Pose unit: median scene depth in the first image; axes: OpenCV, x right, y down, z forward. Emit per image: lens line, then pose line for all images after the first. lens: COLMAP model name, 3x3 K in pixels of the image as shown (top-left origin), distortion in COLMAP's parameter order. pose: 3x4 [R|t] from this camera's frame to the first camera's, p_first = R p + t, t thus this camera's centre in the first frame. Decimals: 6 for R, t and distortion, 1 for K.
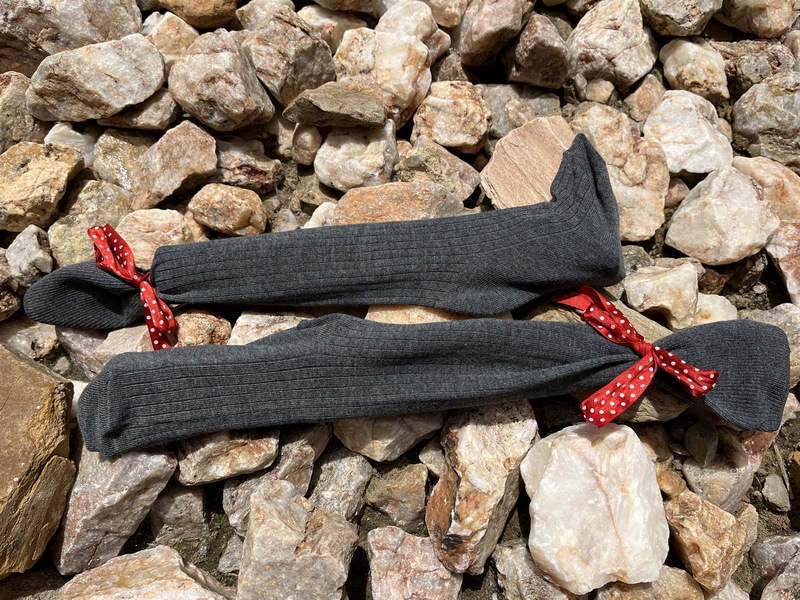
lens RADIAL K [[601.4, 0, 400.0], [0, 601.4, 300.0], [0, 0, 1]] dist [0.076487, -0.130982]
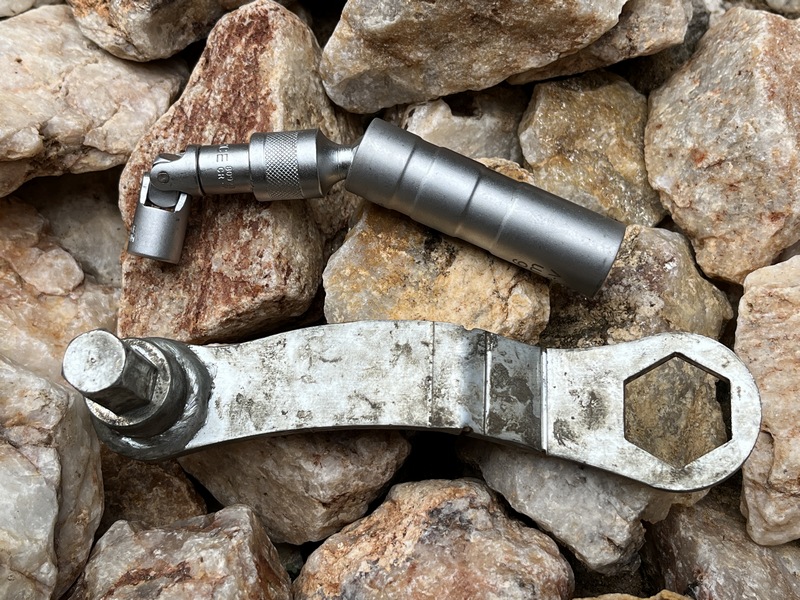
lens RADIAL K [[1121.8, 0, 404.8], [0, 1121.8, 300.0], [0, 0, 1]] dist [0.118093, -0.462877]
pose [[0.958806, -0.280426, 0.045296, -0.633129], [0.279012, 0.959645, 0.035129, -0.204234], [-0.053319, -0.021044, 0.998356, 0.308891]]
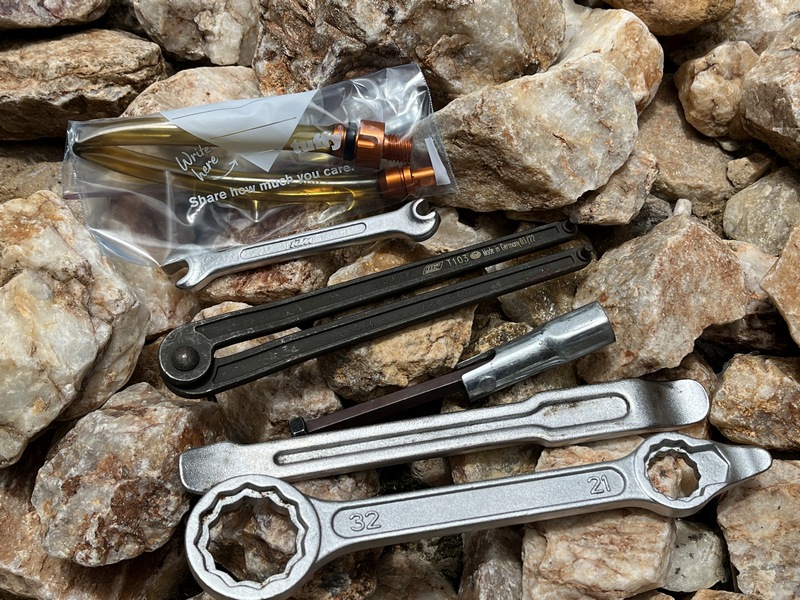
lens RADIAL K [[1025.3, 0, 400.0], [0, 1025.3, 300.0], [0, 0, 1]] dist [0.092375, -0.295397]
pose [[0.991237, 0.078174, -0.106483, -0.489910], [-0.084496, 0.994837, -0.056206, -0.153458], [0.101539, 0.064711, 0.992725, 0.078336]]
